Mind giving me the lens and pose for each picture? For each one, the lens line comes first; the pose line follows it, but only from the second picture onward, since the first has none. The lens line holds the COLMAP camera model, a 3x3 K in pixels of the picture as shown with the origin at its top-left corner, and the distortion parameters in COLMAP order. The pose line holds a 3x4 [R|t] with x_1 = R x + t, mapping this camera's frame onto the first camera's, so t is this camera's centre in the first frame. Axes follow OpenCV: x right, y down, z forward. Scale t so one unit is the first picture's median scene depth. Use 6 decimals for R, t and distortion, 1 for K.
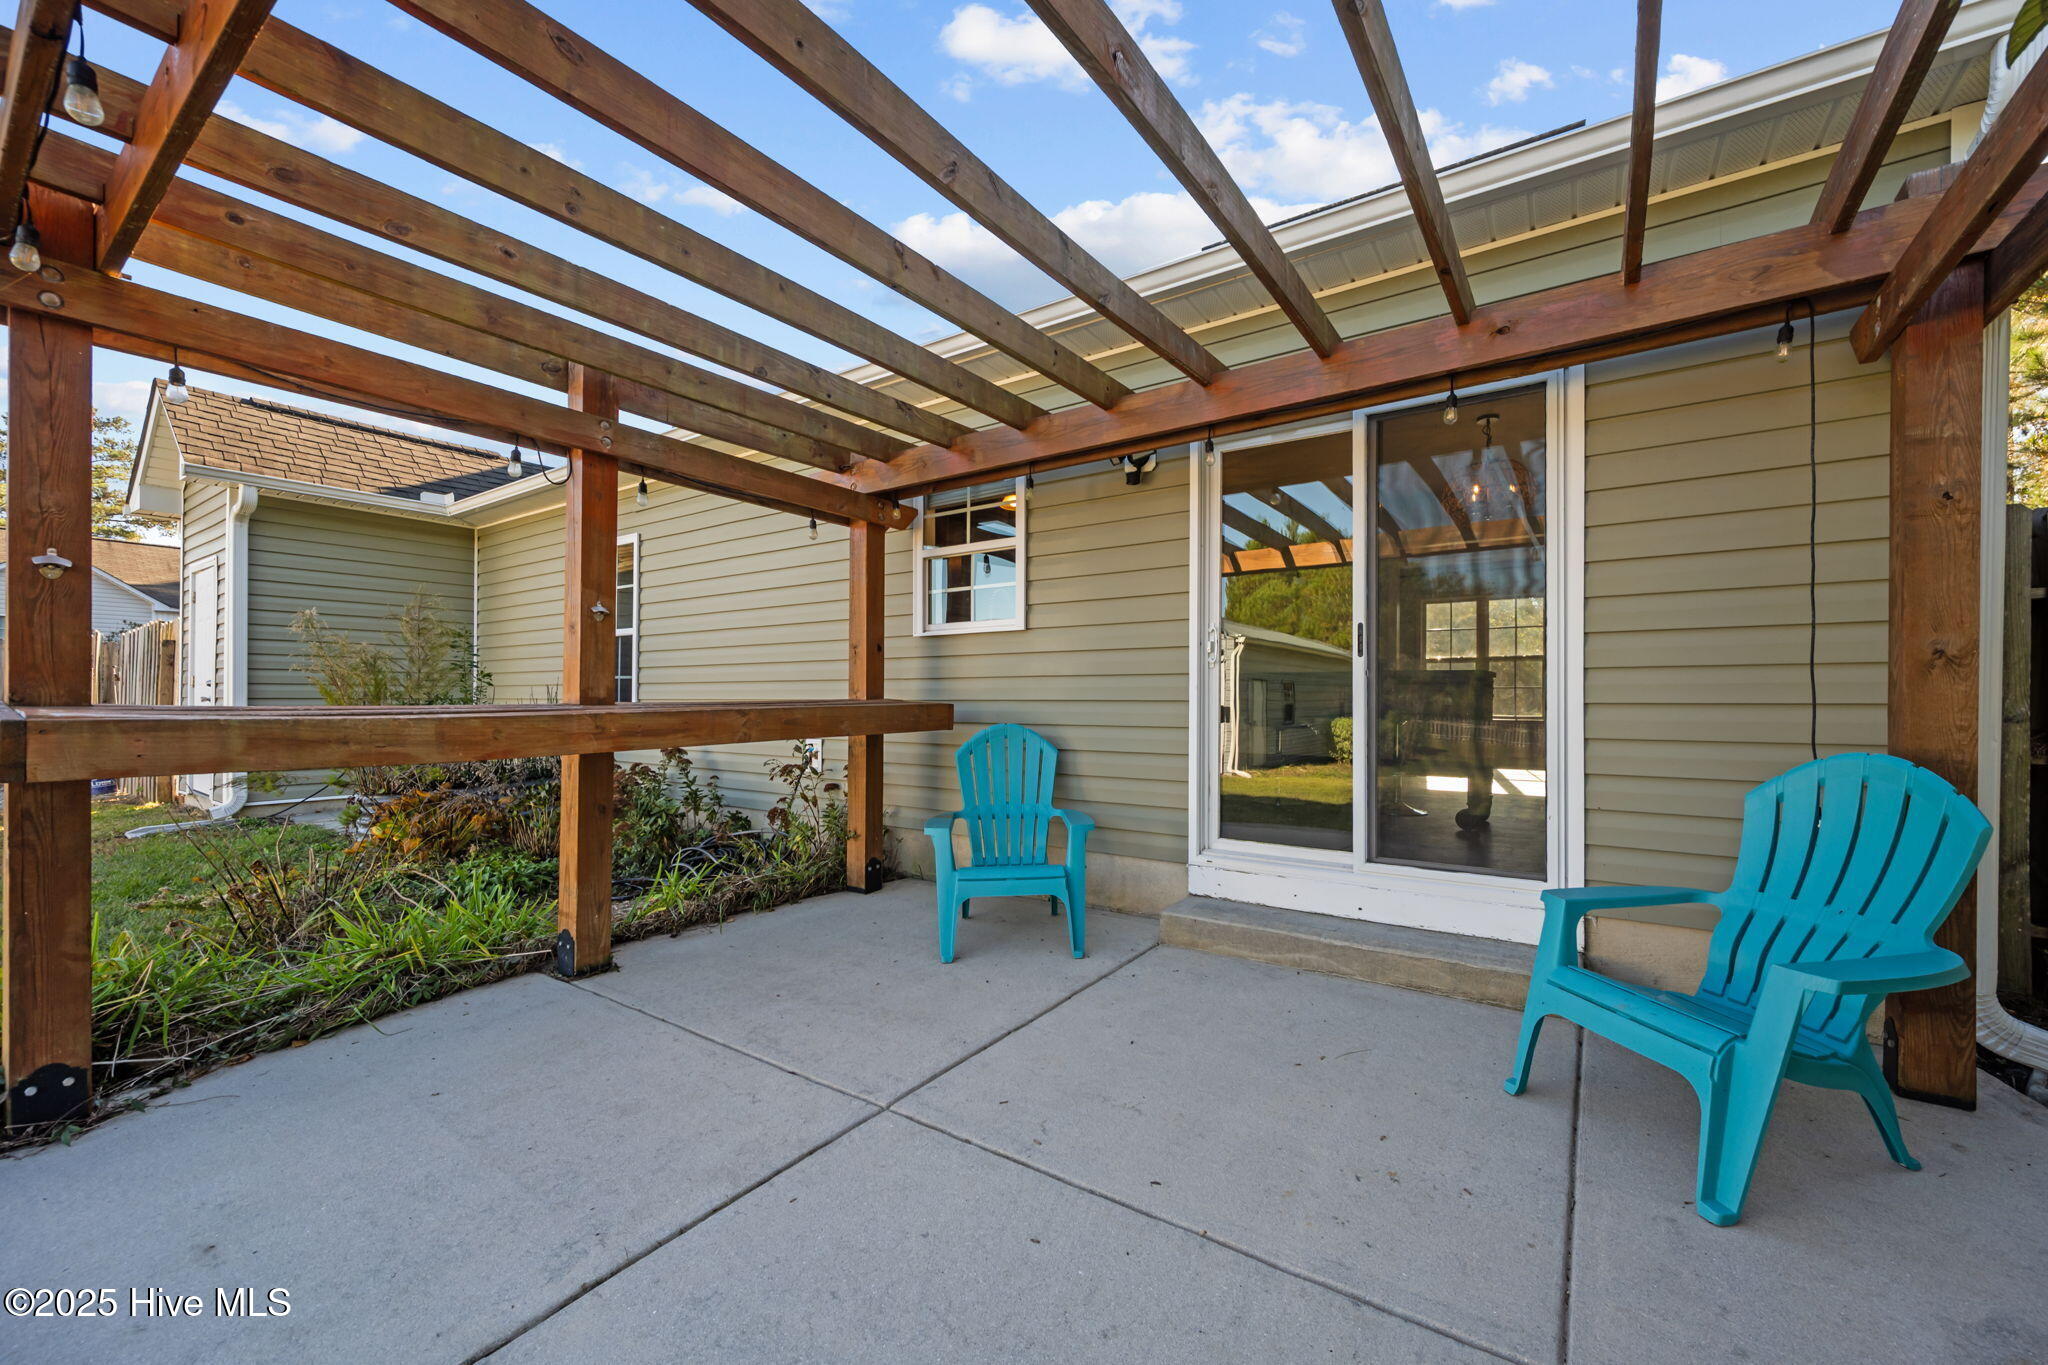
lens RADIAL K [[811.5, 0, 1035.5], [0, 811.5, 689.5], [0, 0, 1]] dist [0.000114, 0.000100]
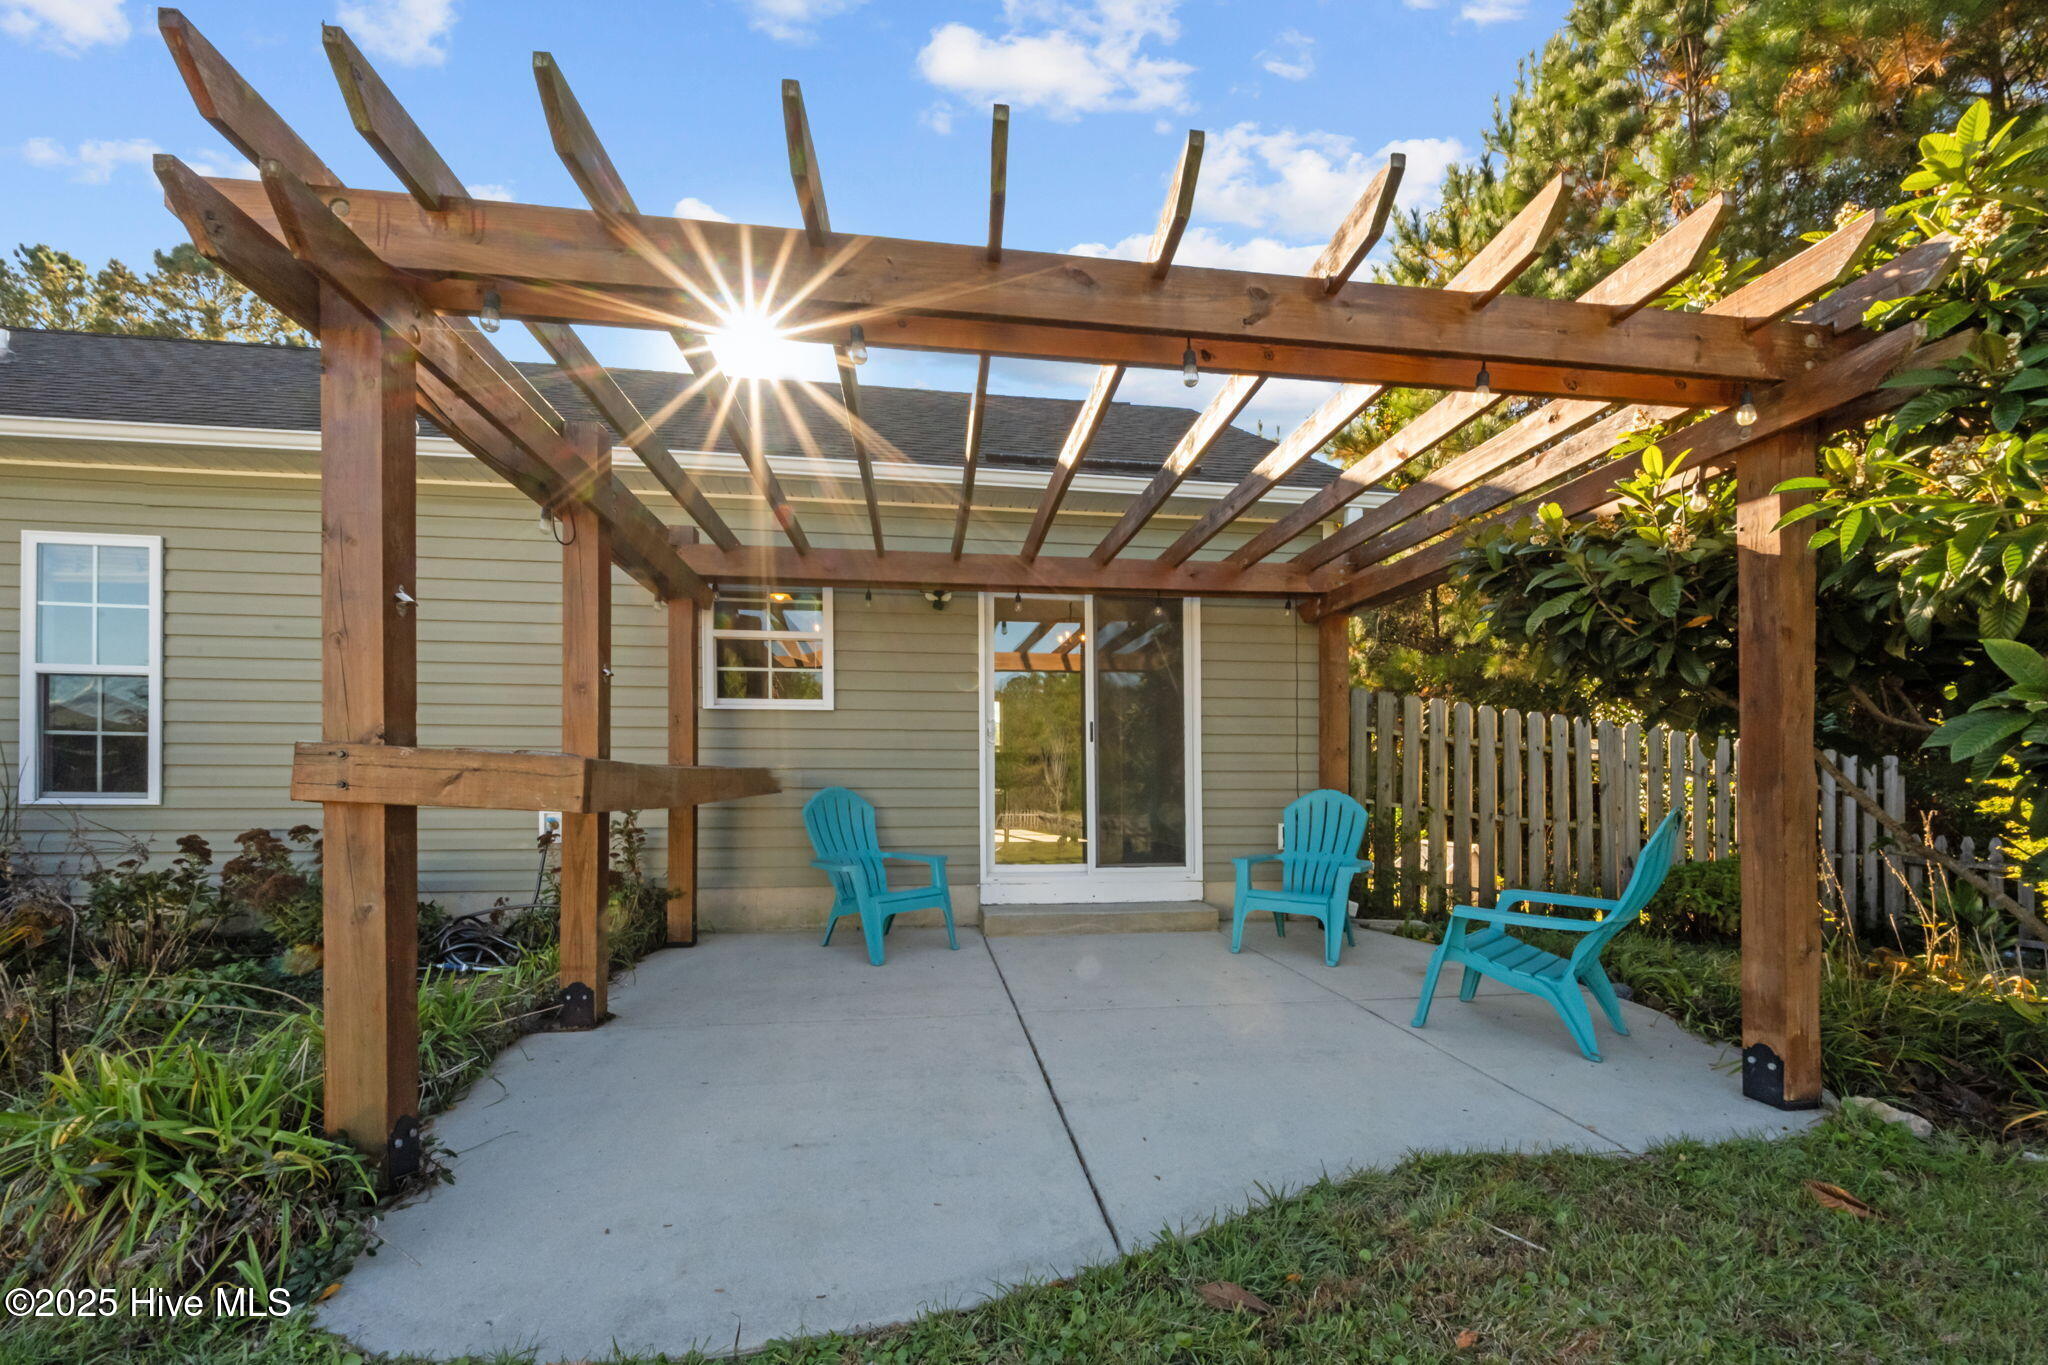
lens RADIAL K [[811.9, 0, 1024.0], [0, 811.9, 782.2], [0, 0, 1]] dist [0.000861, 0.000057]
pose [[0.738620, 0.007234, 0.674083, -0.834109], [-0.008727, 0.999961, -0.001169, 0.042900], [-0.674066, -0.005020, 0.738654, -0.122003]]
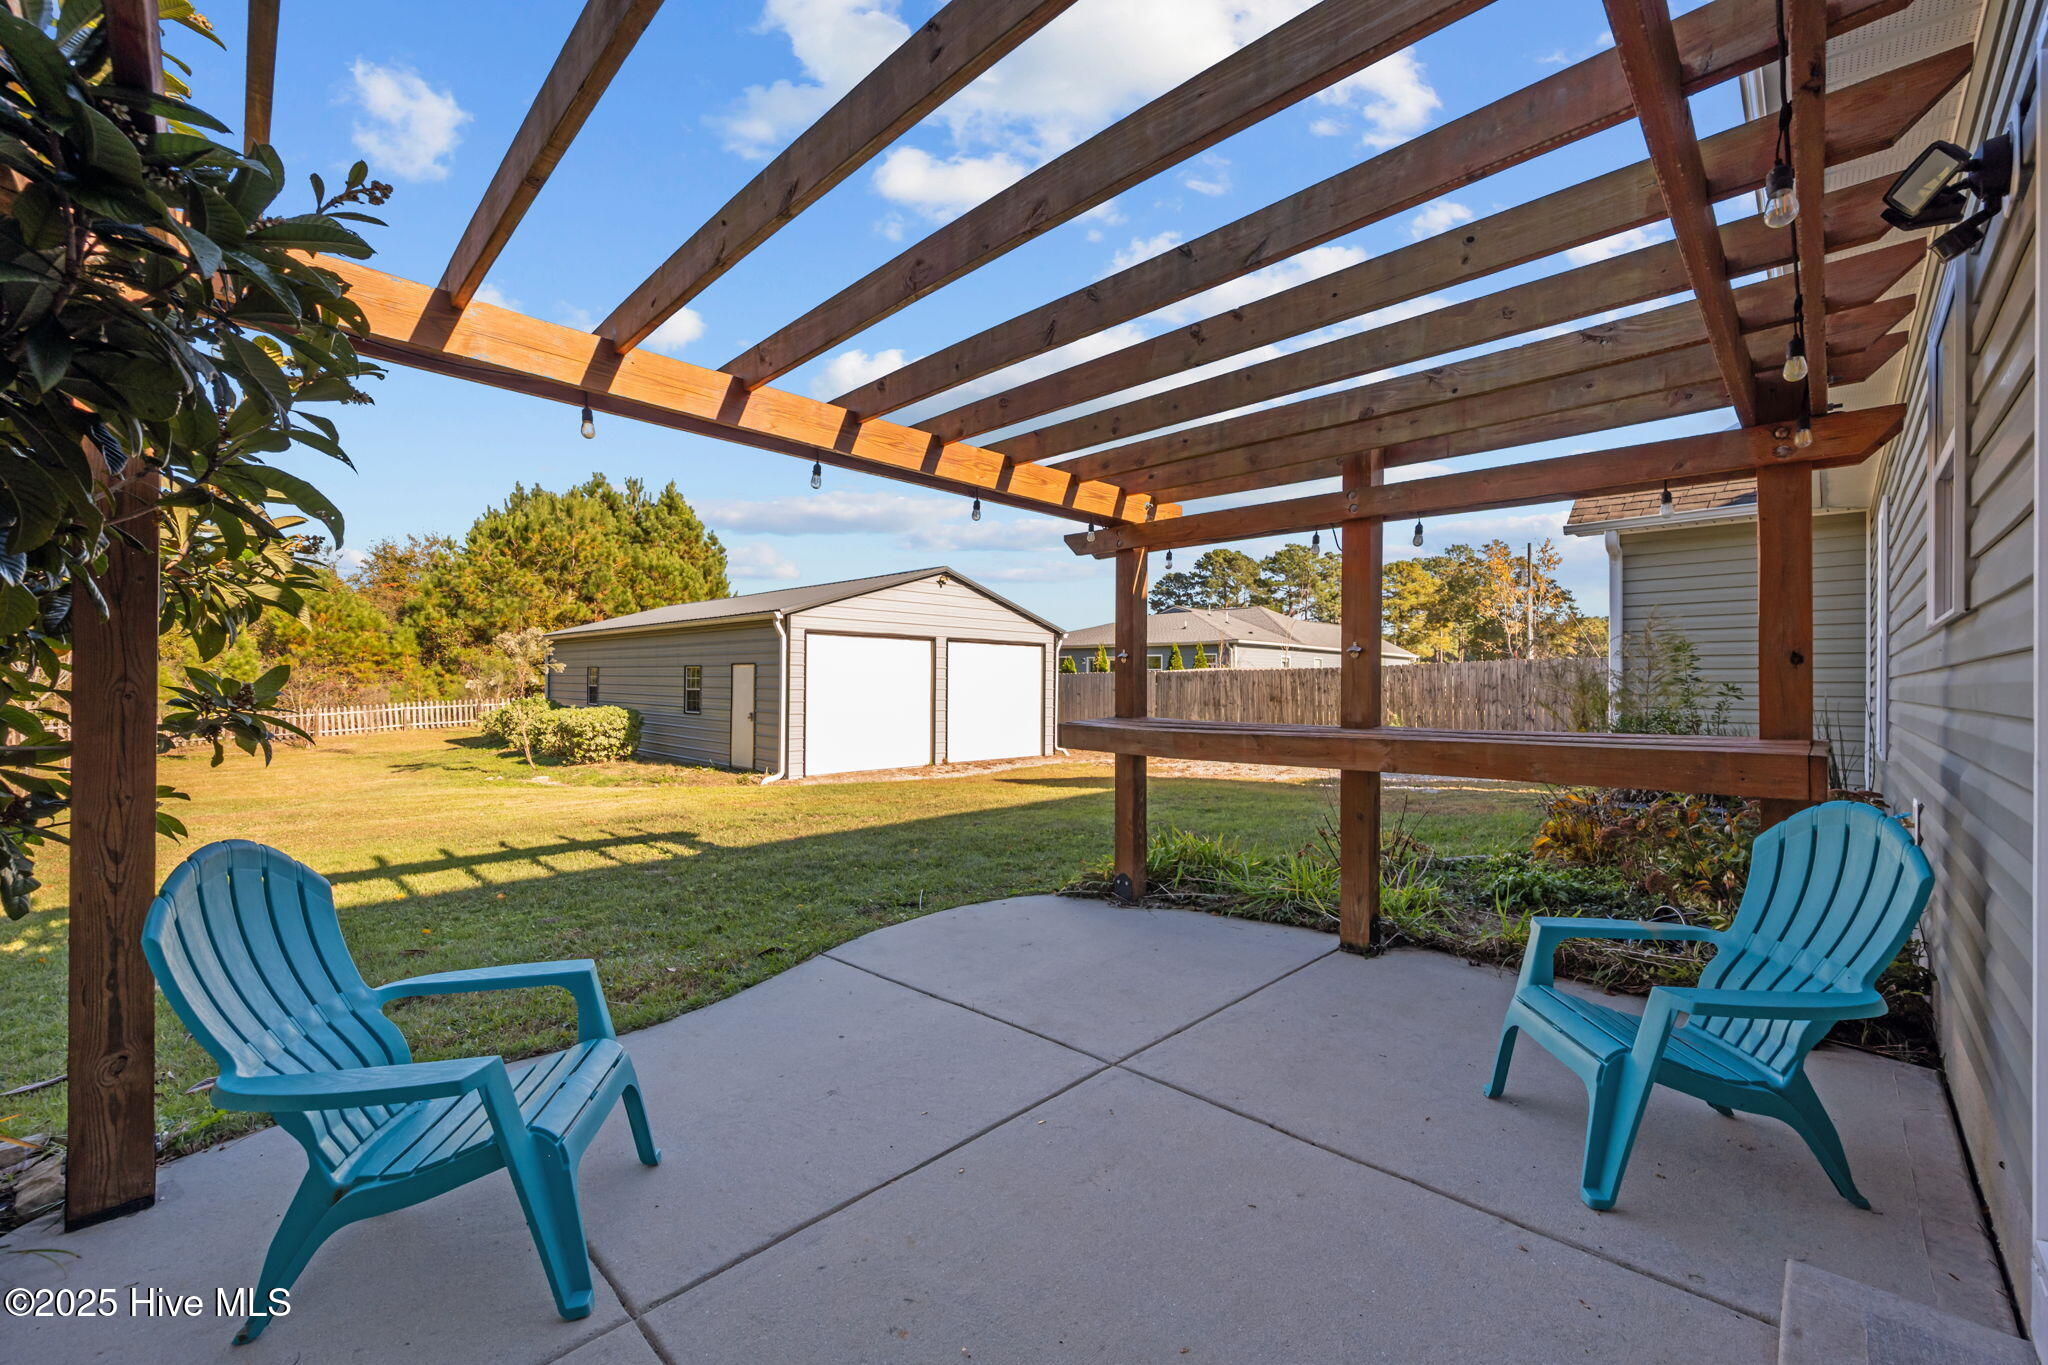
lens RADIAL K [[811.5, 0, 1035.5], [0, 811.5, 689.5], [0, 0, 1]] dist [0.000114, 0.000100]
pose [[-0.160852, 0.001668, -0.986977, 0.692327], [0.005091, 0.999987, 0.000860, -0.039886], [0.986965, -0.004886, -0.160858, 0.707529]]
